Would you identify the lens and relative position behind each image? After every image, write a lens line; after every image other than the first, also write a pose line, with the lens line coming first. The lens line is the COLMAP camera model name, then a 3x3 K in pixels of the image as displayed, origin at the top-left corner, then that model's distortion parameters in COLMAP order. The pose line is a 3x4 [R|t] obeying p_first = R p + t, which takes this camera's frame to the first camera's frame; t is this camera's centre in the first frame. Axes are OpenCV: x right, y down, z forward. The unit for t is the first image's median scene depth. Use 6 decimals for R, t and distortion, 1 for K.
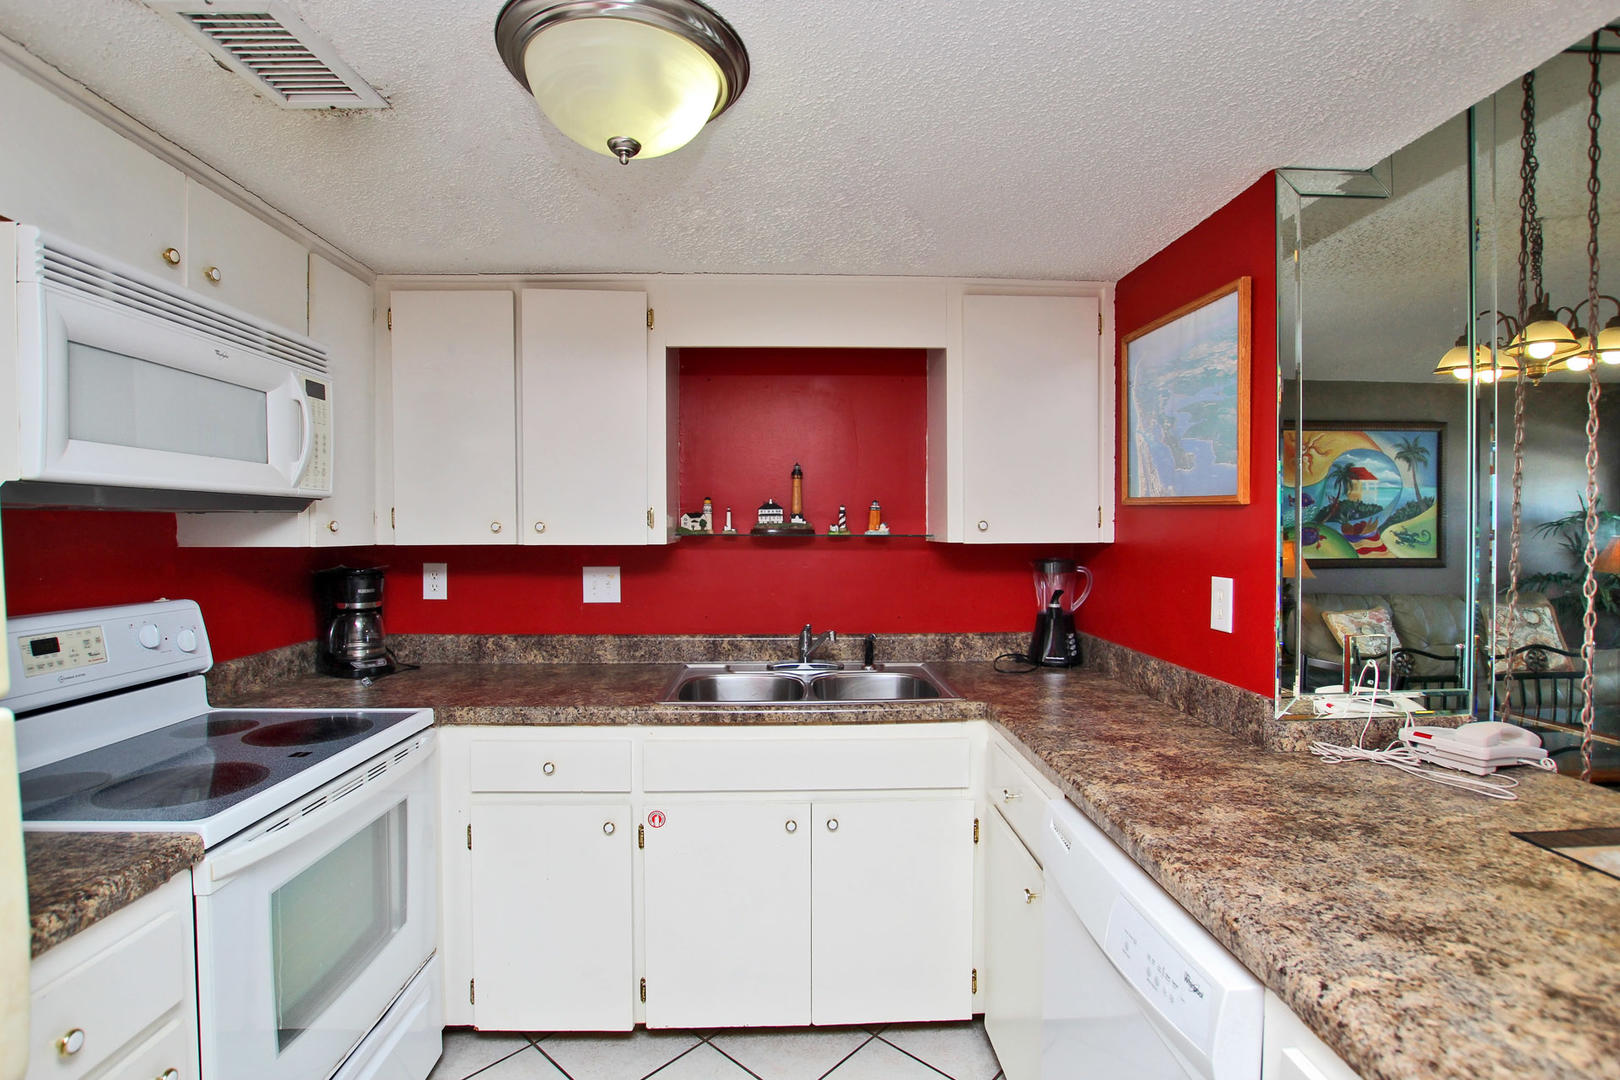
lens RADIAL K [[753.7, 0, 810.3], [0, 753.7, 547.9], [0, 0, 1]] dist [-0.035684, 0.007156]
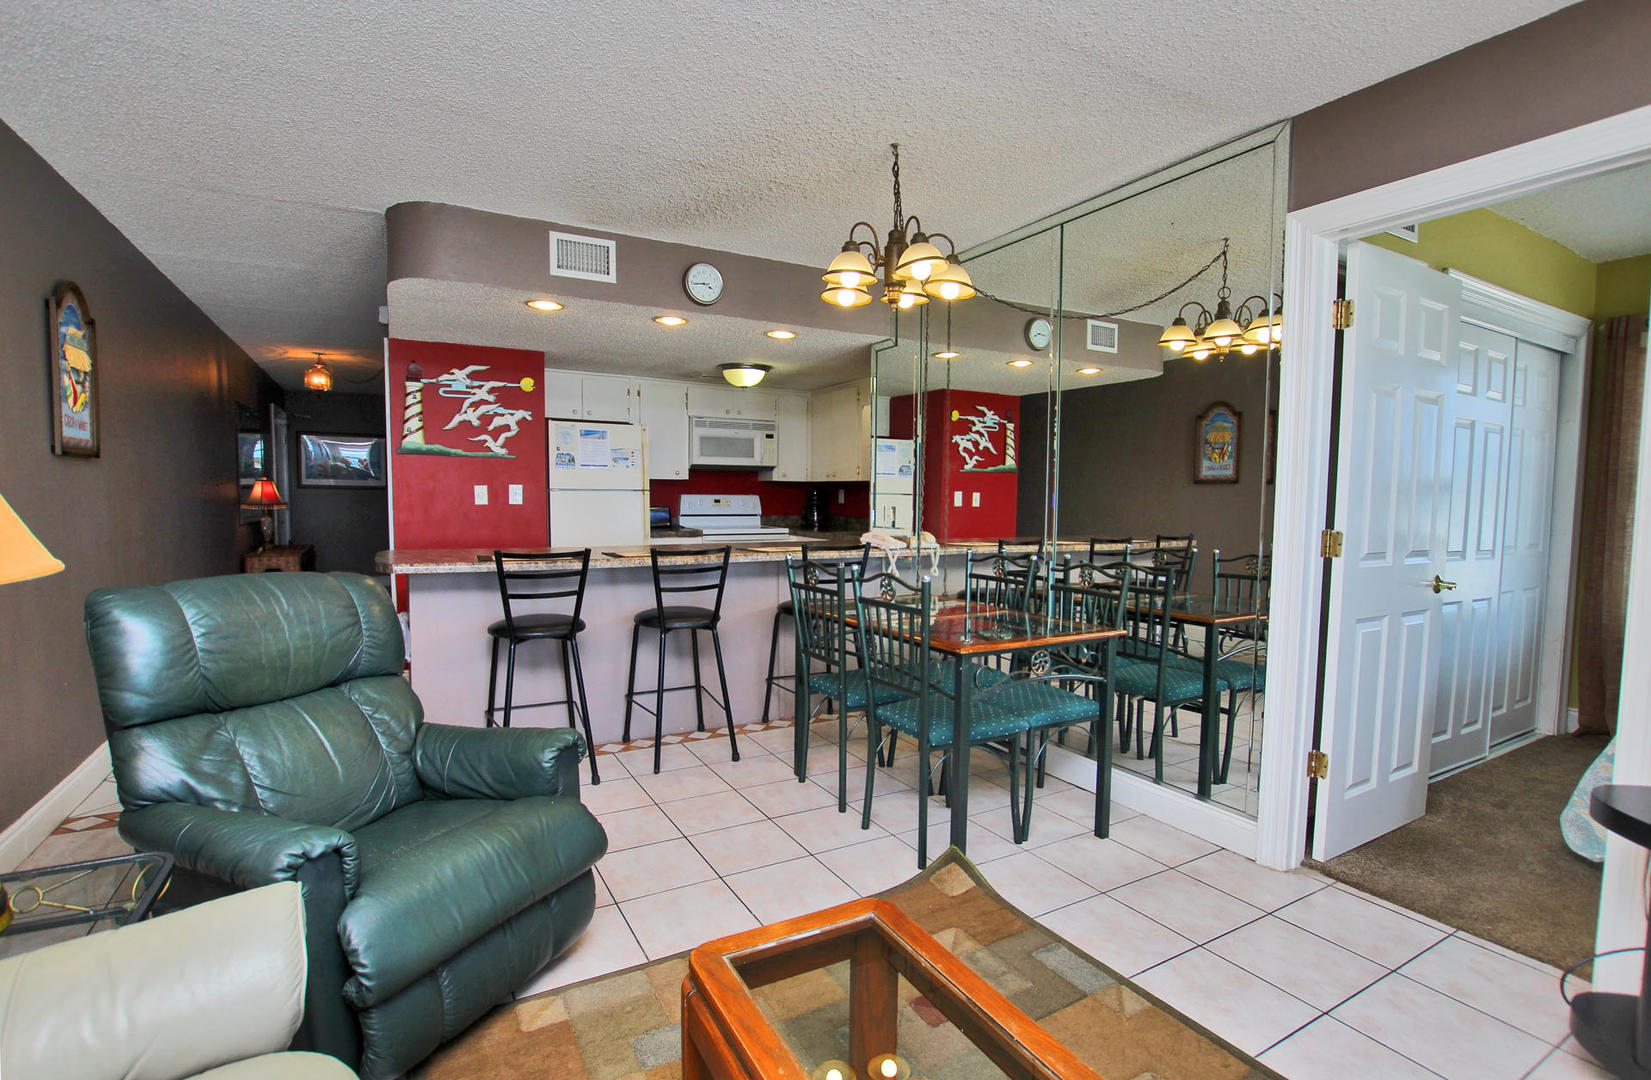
lens RADIAL K [[777.1, 0, 826.1], [0, 777.1, 546.4], [0, 0, 1]] dist [-0.020666, 0.000431]
pose [[0.470141, 0.070808, -0.879746, 2.755542], [-0.029914, 0.997482, 0.064298, 0.067441], [0.882084, -0.003912, 0.471076, -0.521246]]
